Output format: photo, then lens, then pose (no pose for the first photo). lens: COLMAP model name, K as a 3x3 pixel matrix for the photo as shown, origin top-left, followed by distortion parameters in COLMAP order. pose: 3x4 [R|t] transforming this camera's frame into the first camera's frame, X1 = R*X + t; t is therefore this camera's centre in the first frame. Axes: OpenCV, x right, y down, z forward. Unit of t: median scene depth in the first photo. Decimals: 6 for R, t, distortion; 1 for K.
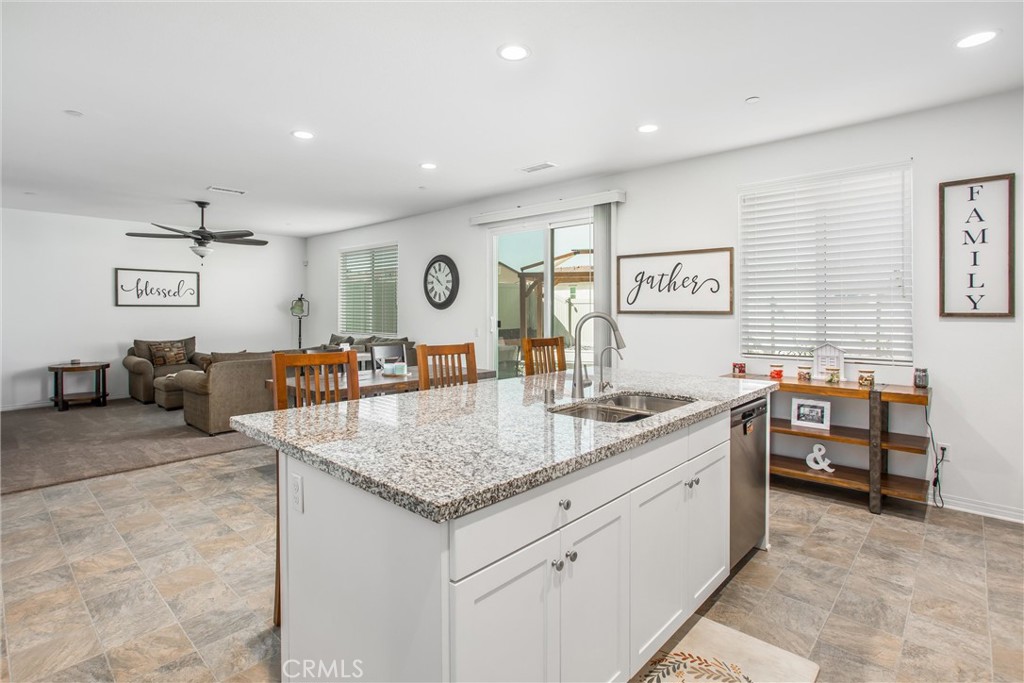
lens RADIAL K [[502.4, 0, 503.7], [0, 502.4, 314.9], [0, 0, 1]] dist [-0.033804, 0.017420]
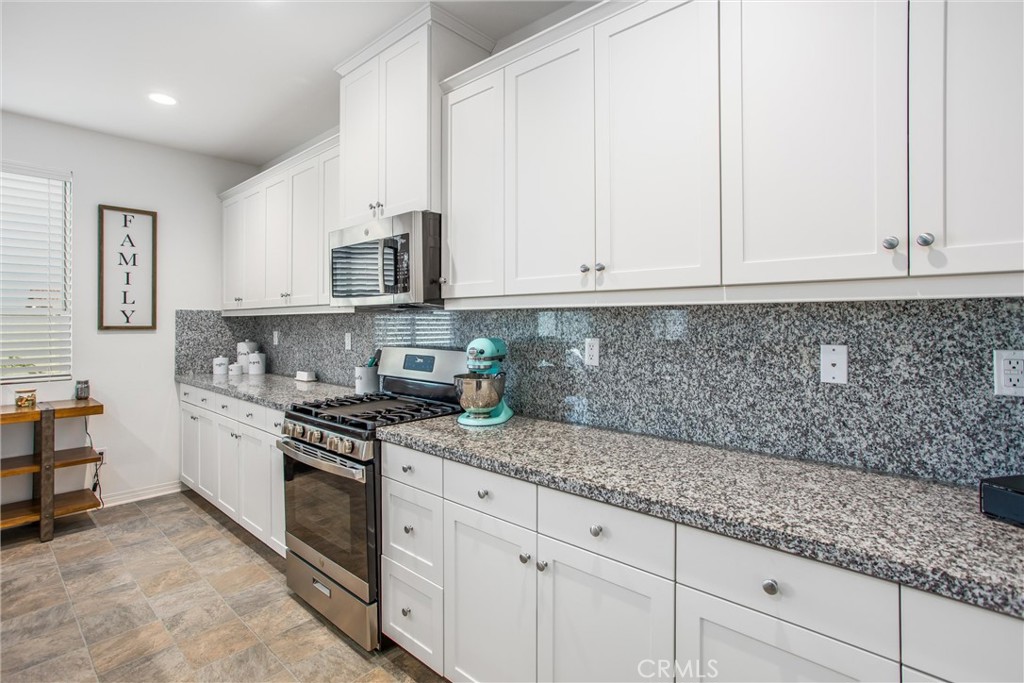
lens RADIAL K [[502.4, 0, 504.5], [0, 502.4, 319.4], [0, 0, 1]] dist [-0.033804, 0.017420]
pose [[-0.010633, 0.007303, 0.999917, -0.191845], [0.008057, 0.999941, -0.007218, -0.003836], [-0.999911, 0.007980, -0.010691, 0.139626]]
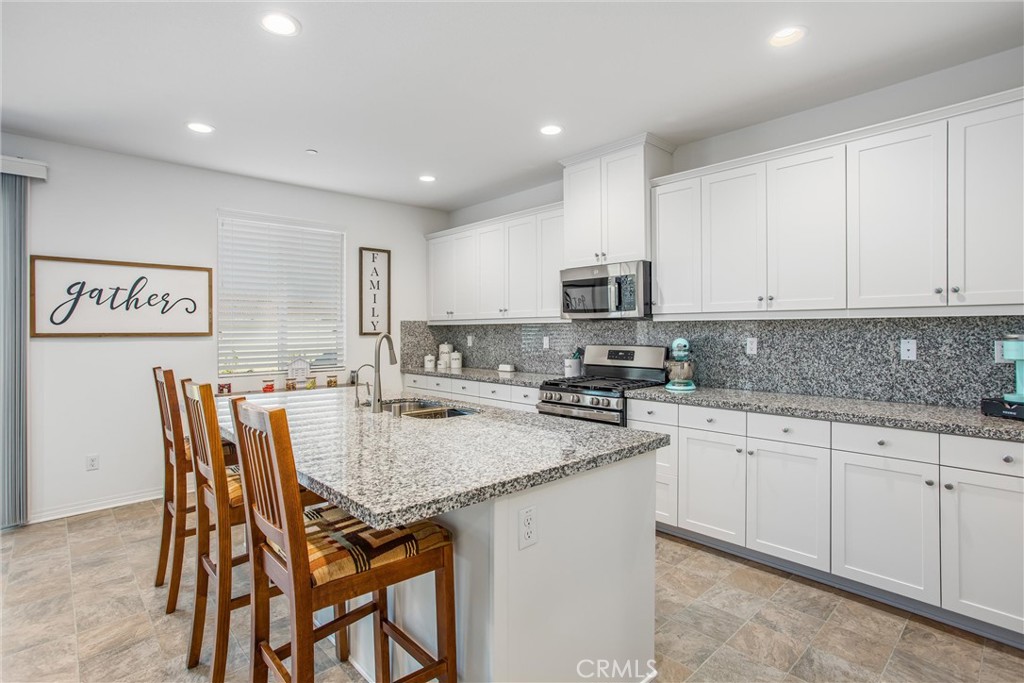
lens RADIAL K [[502.4, 0, 504.1], [0, 502.4, 331.7], [0, 0, 1]] dist [-0.033804, 0.017420]
pose [[0.078468, -0.004550, 0.996906, -0.617153], [0.013201, 0.999907, 0.003525, -0.006683], [-0.996829, 0.012884, 0.078521, 0.441488]]
